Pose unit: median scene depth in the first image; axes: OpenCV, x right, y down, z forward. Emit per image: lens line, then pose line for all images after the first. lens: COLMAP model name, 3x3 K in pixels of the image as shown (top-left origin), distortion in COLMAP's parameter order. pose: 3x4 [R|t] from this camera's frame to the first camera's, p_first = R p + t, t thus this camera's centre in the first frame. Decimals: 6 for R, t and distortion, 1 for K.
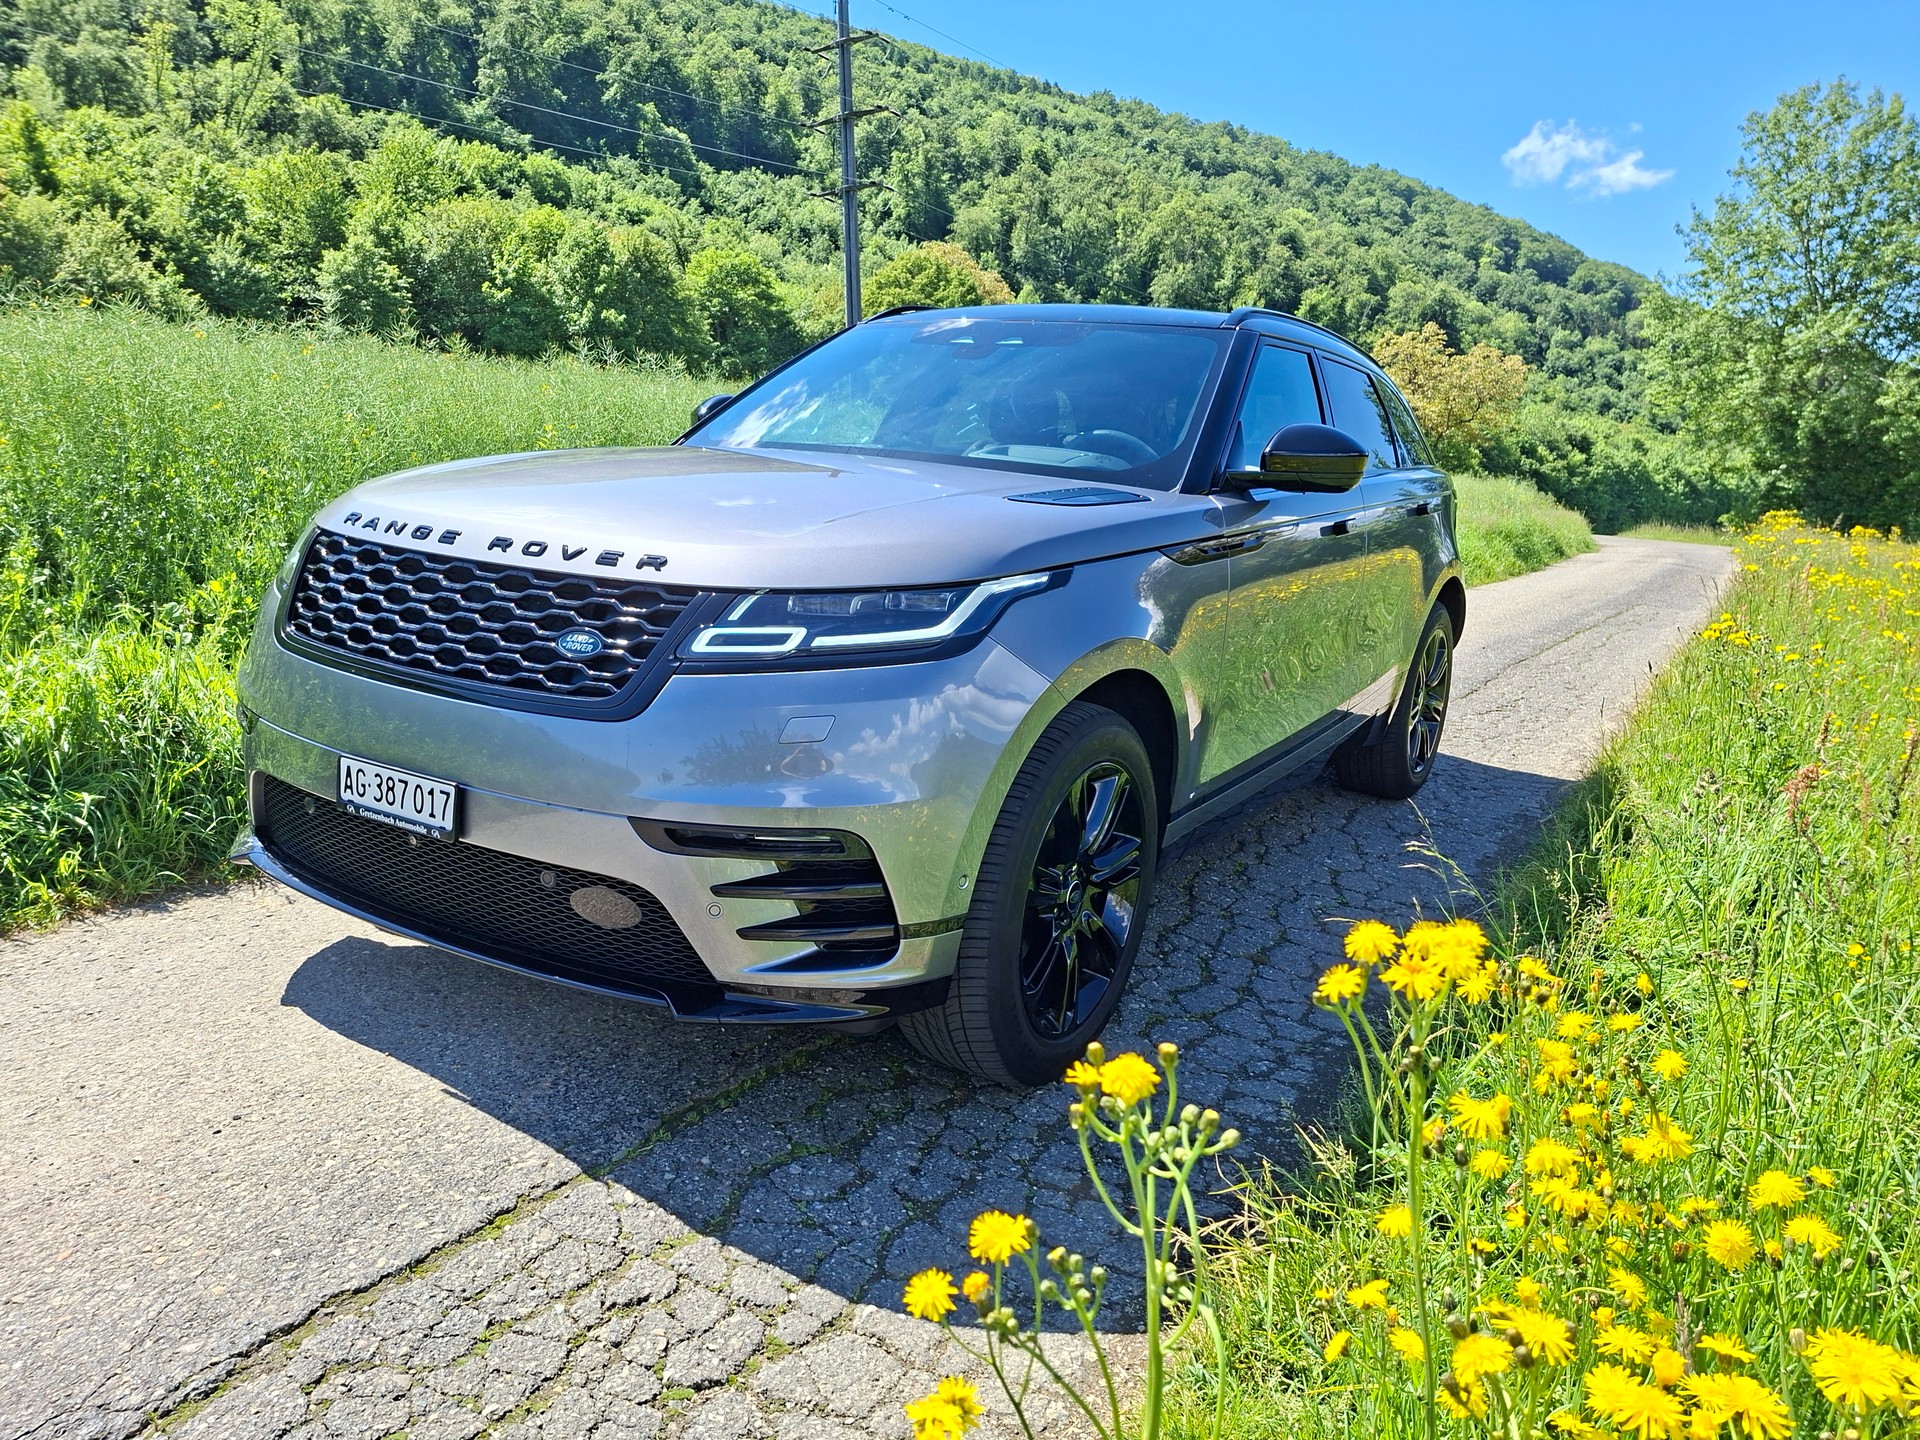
lens RADIAL K [[1349.2, 0, 972.3], [0, 1349.2, 719.3], [0, 0, 1]] dist [0.040358, -0.046901]
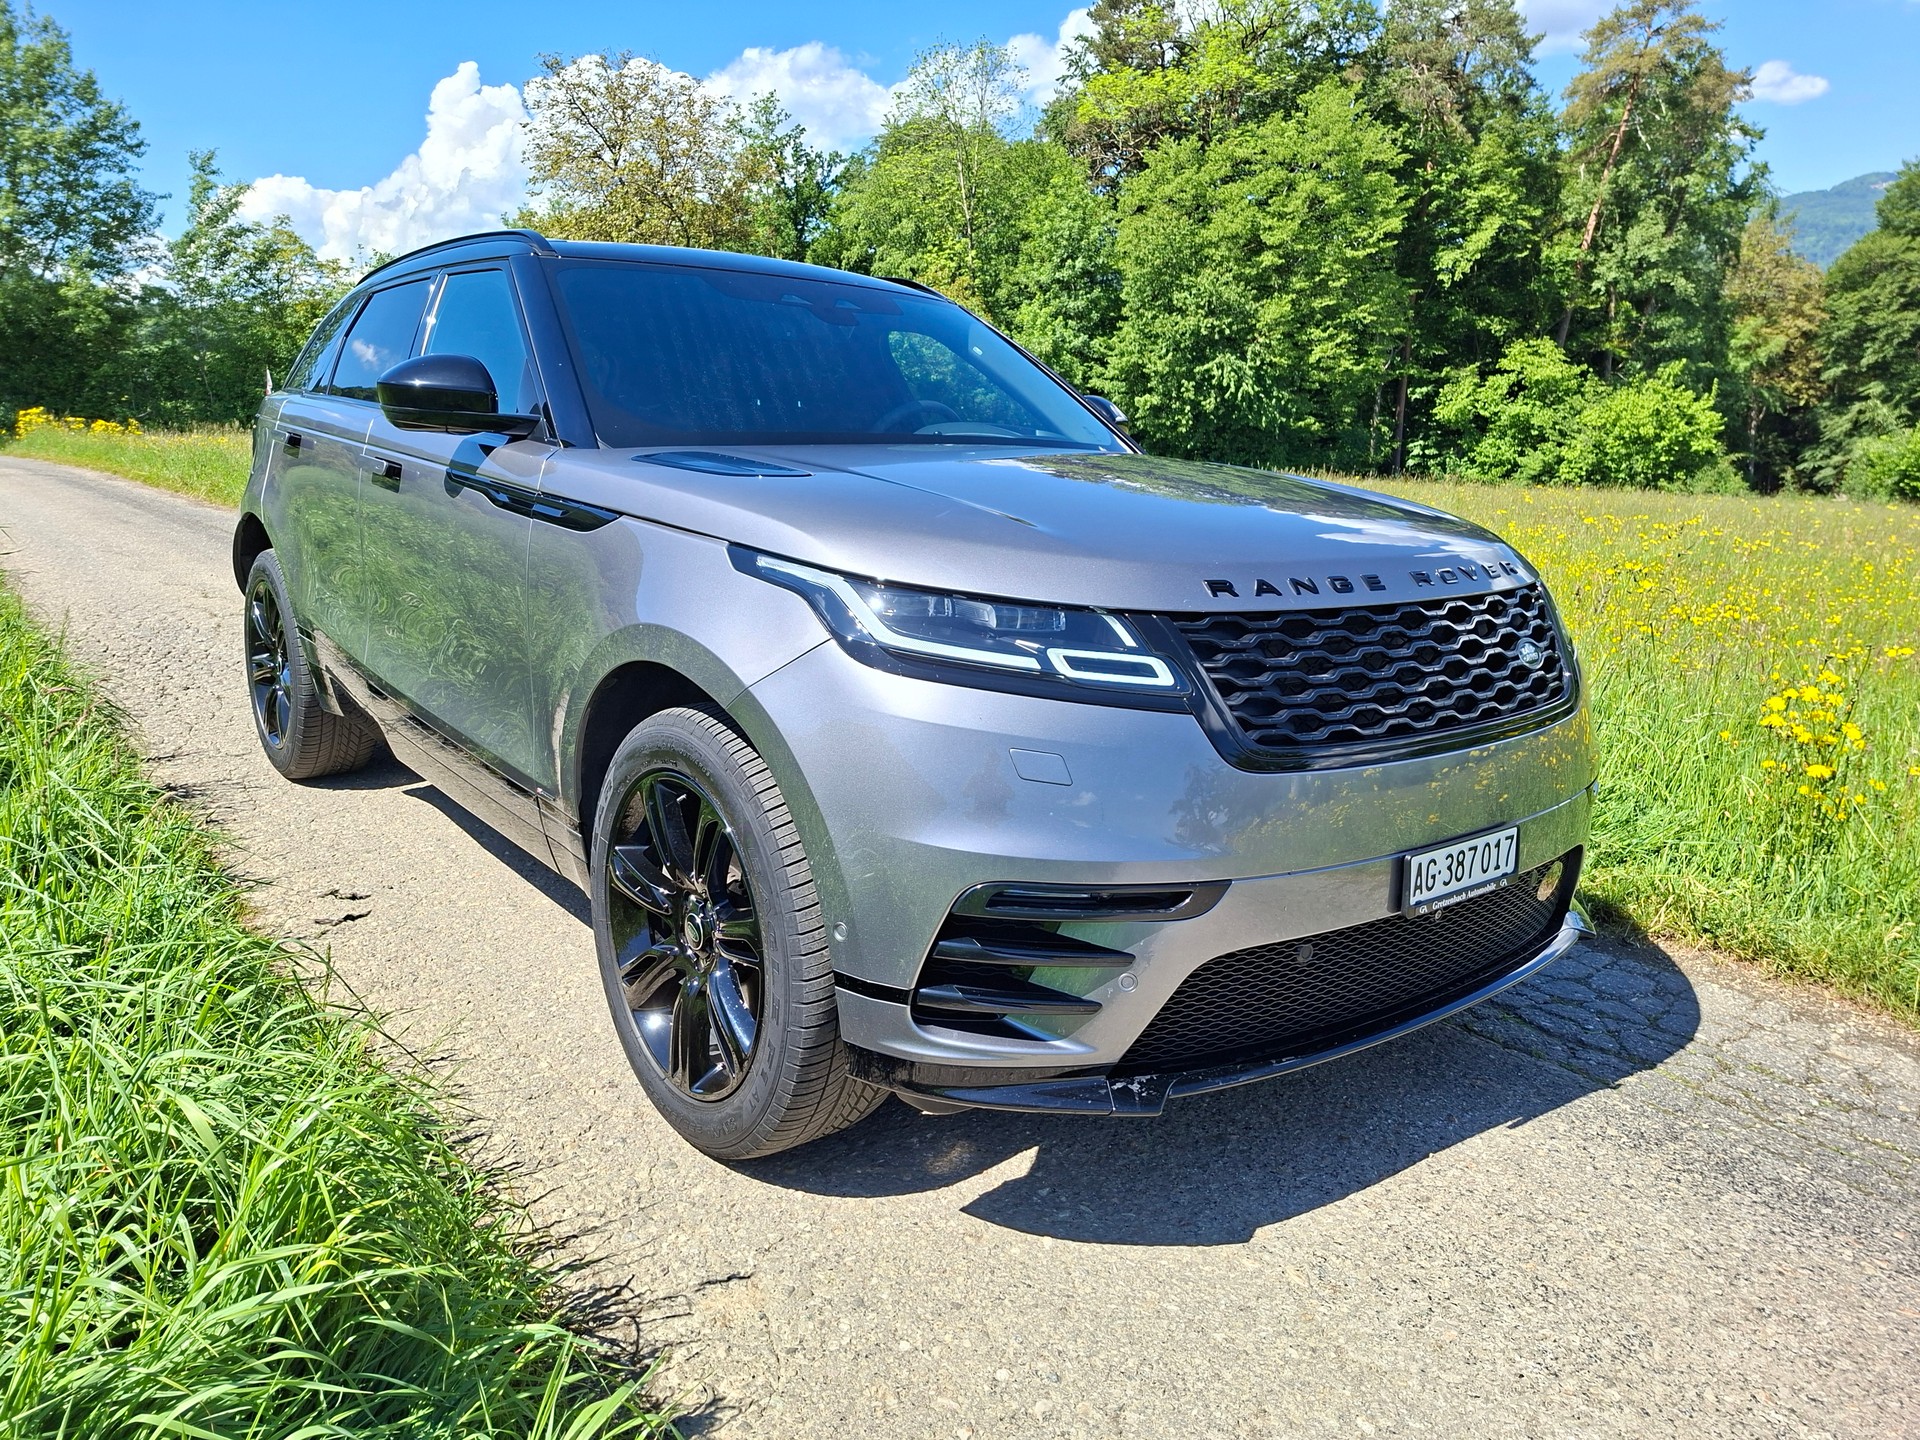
lens RADIAL K [[1349.2, 0, 937.8], [0, 1349.2, 719.8], [0, 0, 1]] dist [0.040358, -0.046901]
pose [[0.330567, -0.242461, 0.912107, -1.339106], [0.168828, 0.966040, 0.195611, -0.275830], [-0.928560, 0.089327, 0.360275, 0.982400]]
